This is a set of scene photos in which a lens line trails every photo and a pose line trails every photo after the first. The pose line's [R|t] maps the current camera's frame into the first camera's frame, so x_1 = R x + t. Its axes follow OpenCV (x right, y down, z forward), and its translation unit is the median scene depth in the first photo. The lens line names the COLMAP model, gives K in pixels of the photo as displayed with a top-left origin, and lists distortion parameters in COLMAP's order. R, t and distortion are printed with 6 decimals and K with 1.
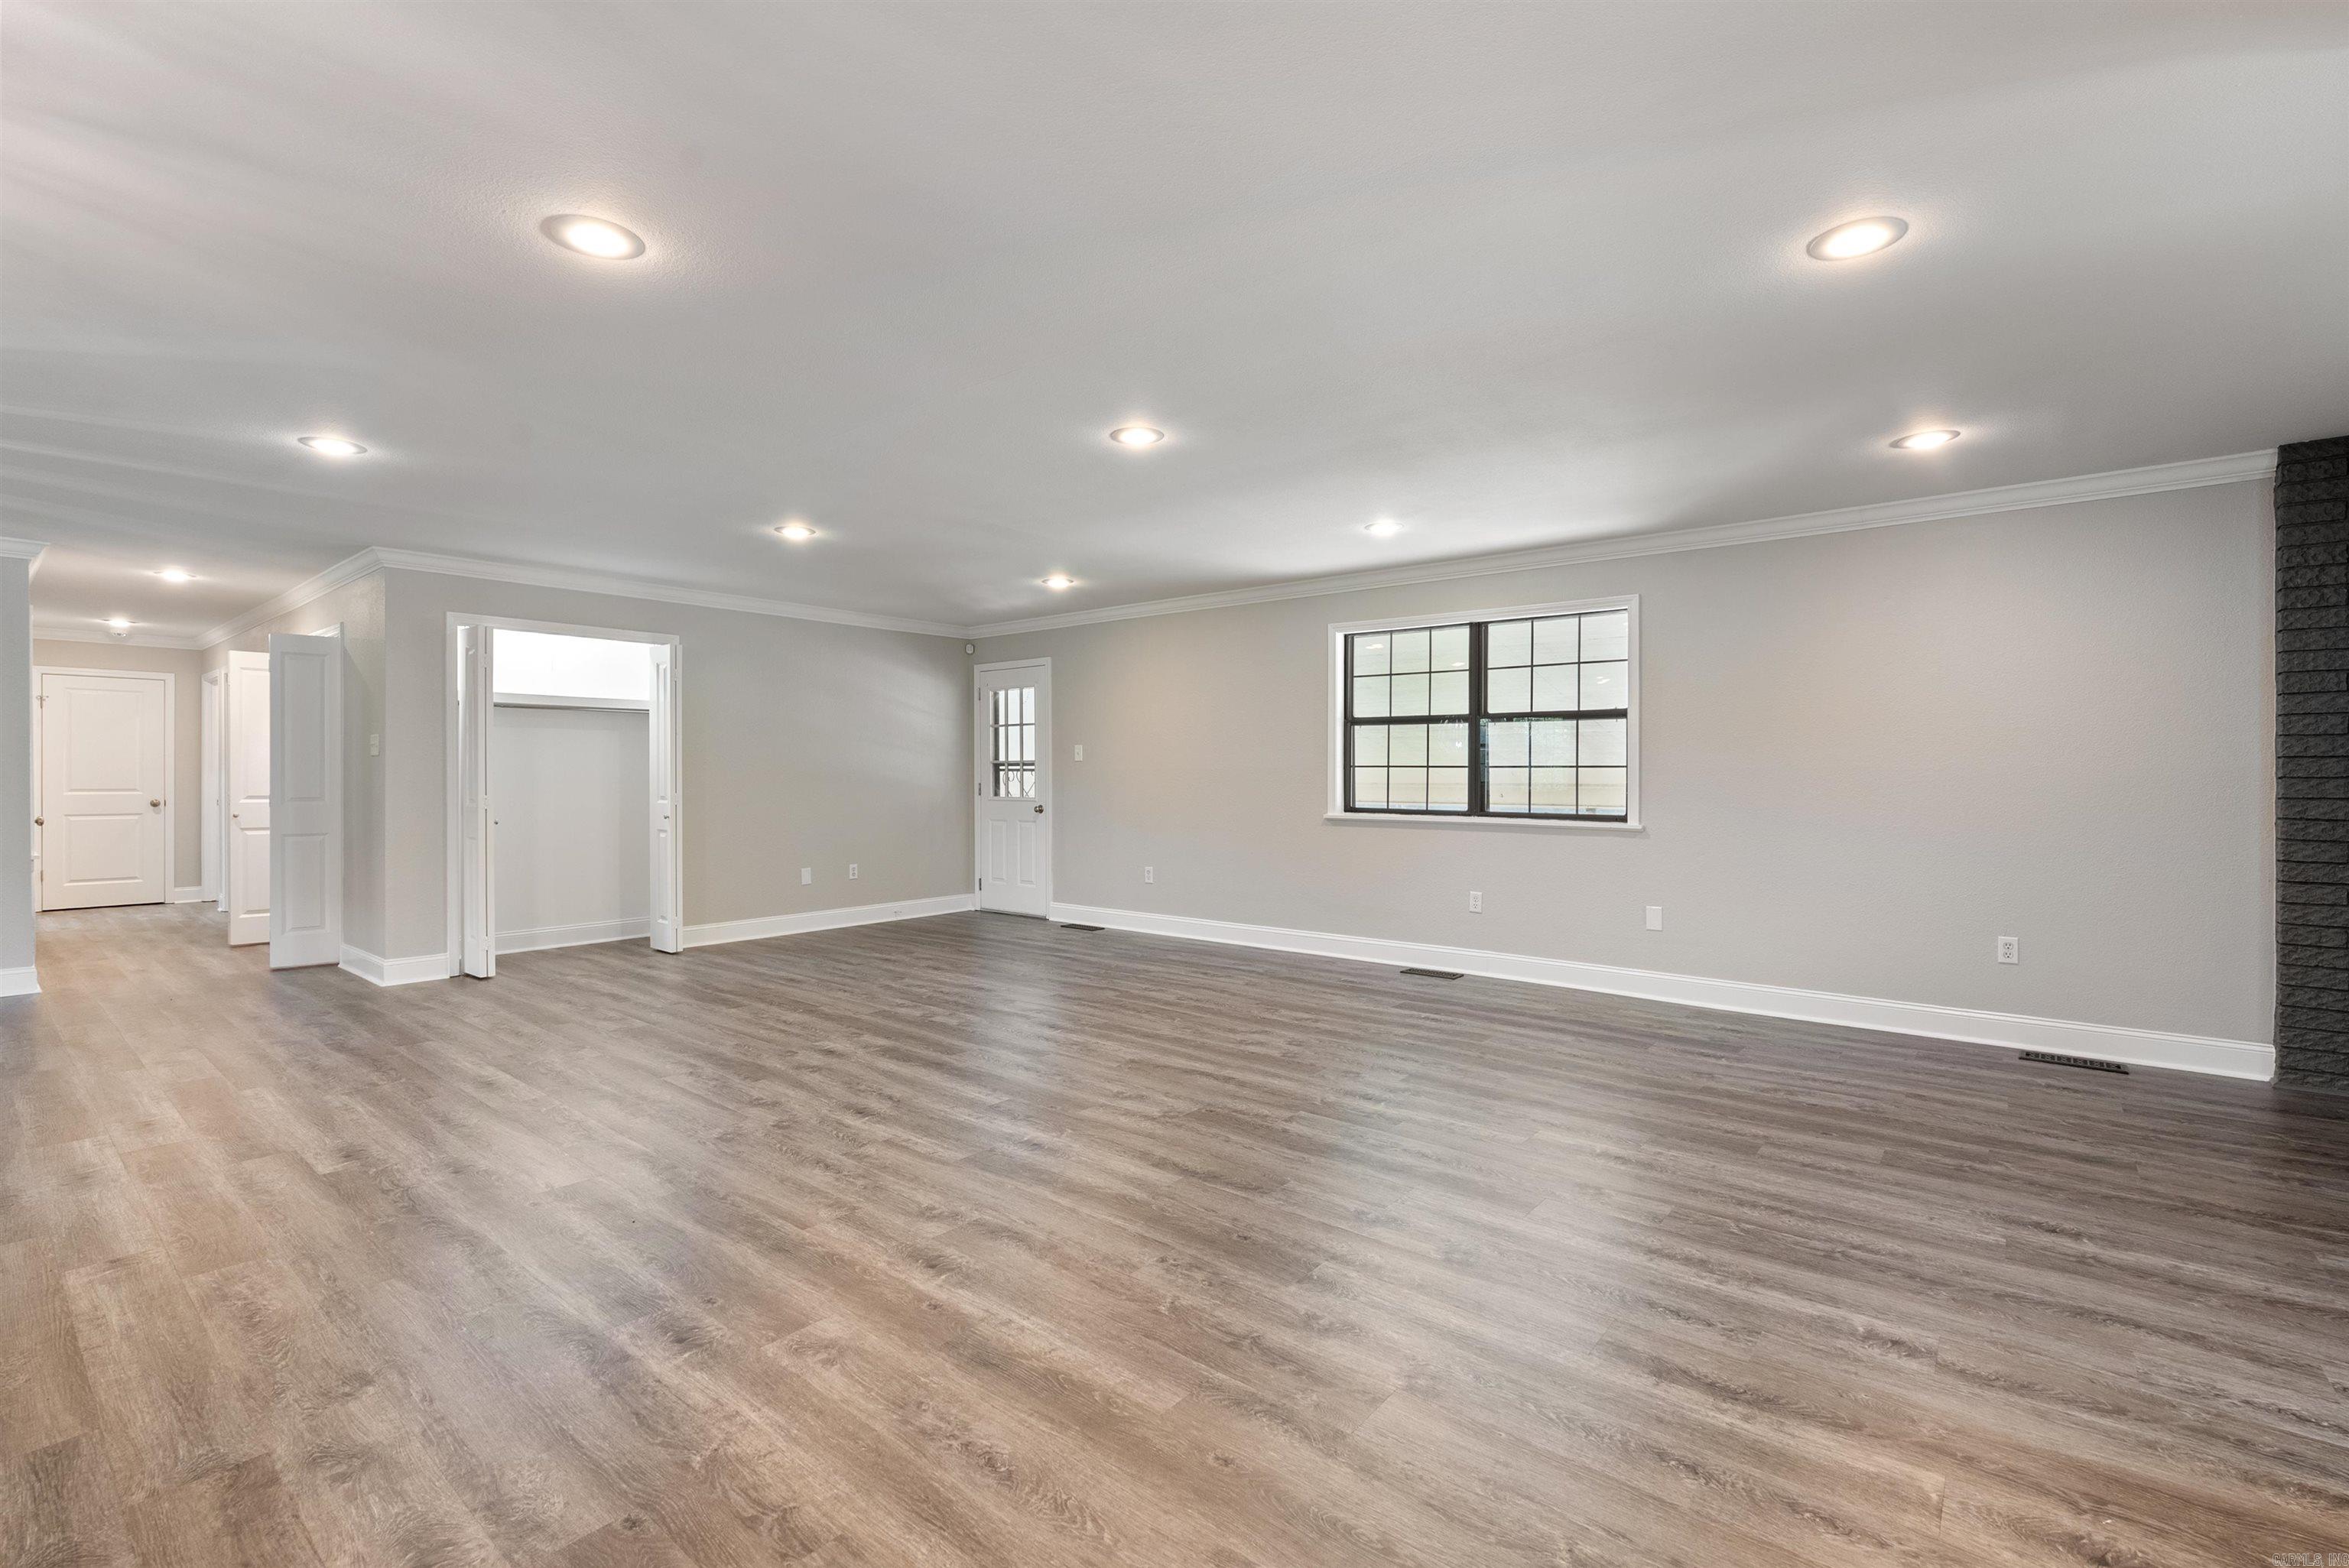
lens RADIAL K [[1049.8, 0, 1163.9], [0, 1049.8, 778.4], [0, 0, 1]] dist [-0.018378, 0.001057]
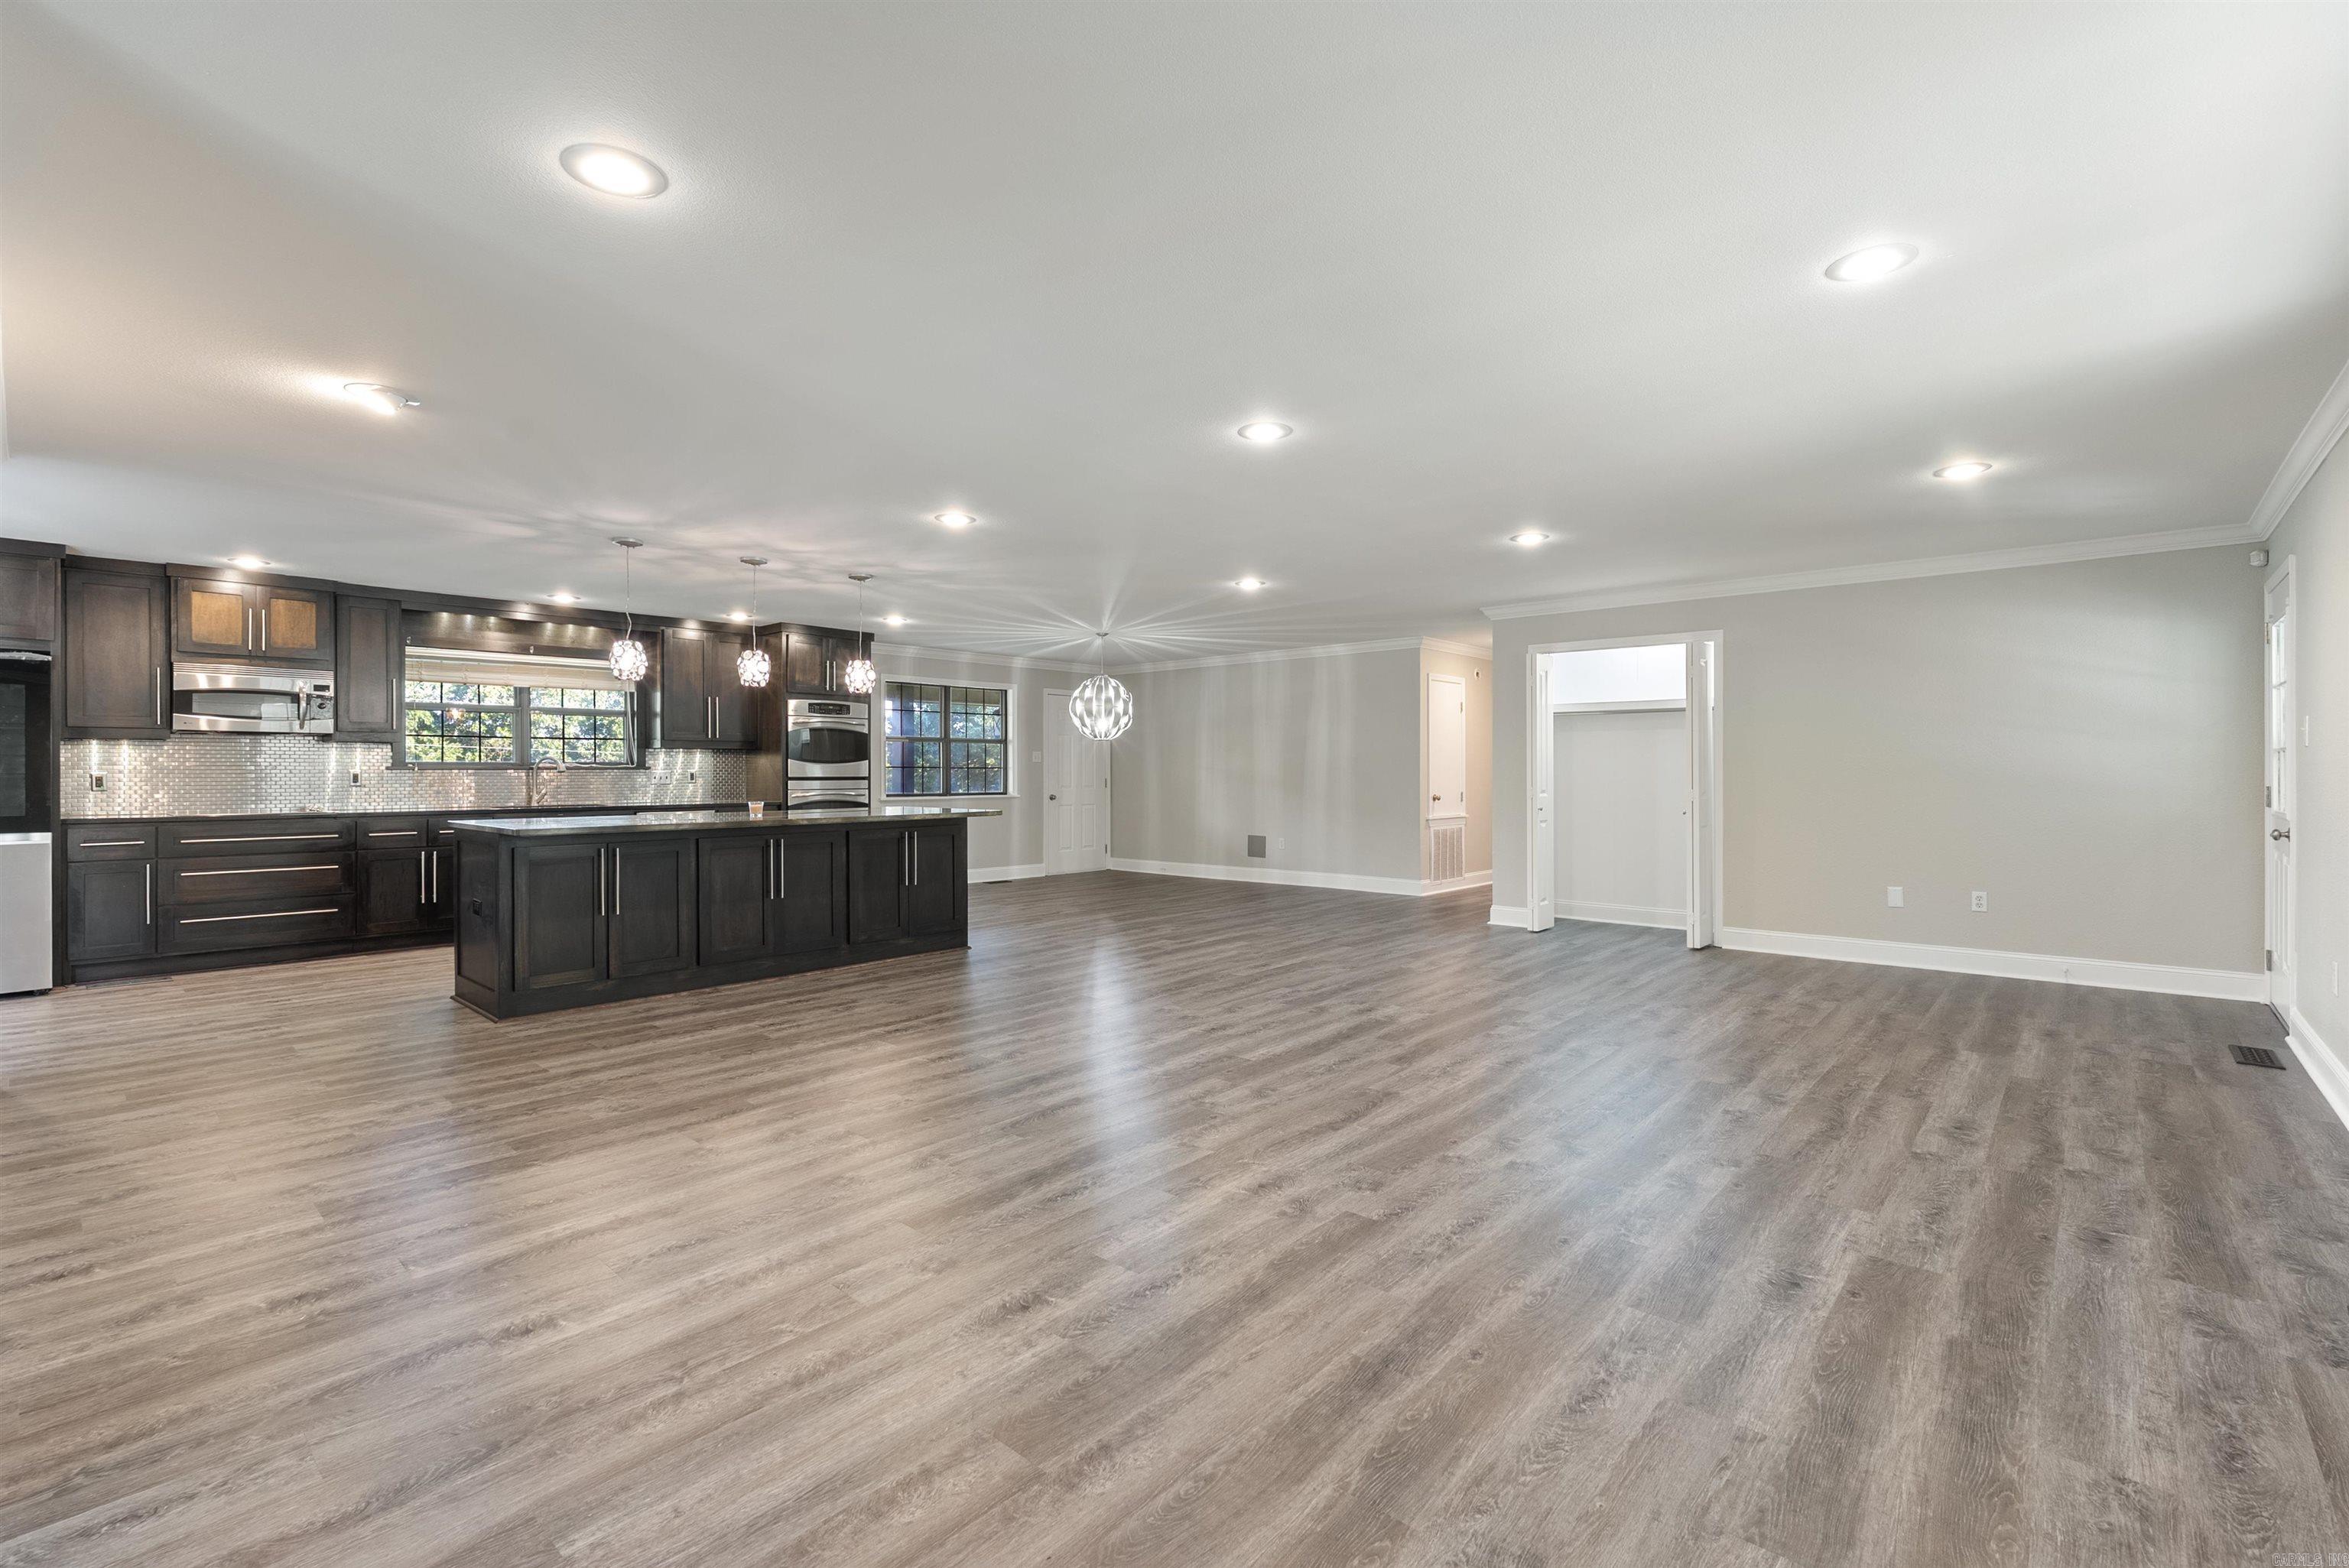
lens RADIAL K [[1049.8, 0, 1173.4], [0, 1049.8, 780.3], [0, 0, 1]] dist [-0.018378, 0.001057]
pose [[-0.042524, 0.012370, -0.999019, 1.273923], [-0.005105, 0.999908, 0.012598, -0.008558], [0.999082, 0.005636, -0.042457, 1.261316]]
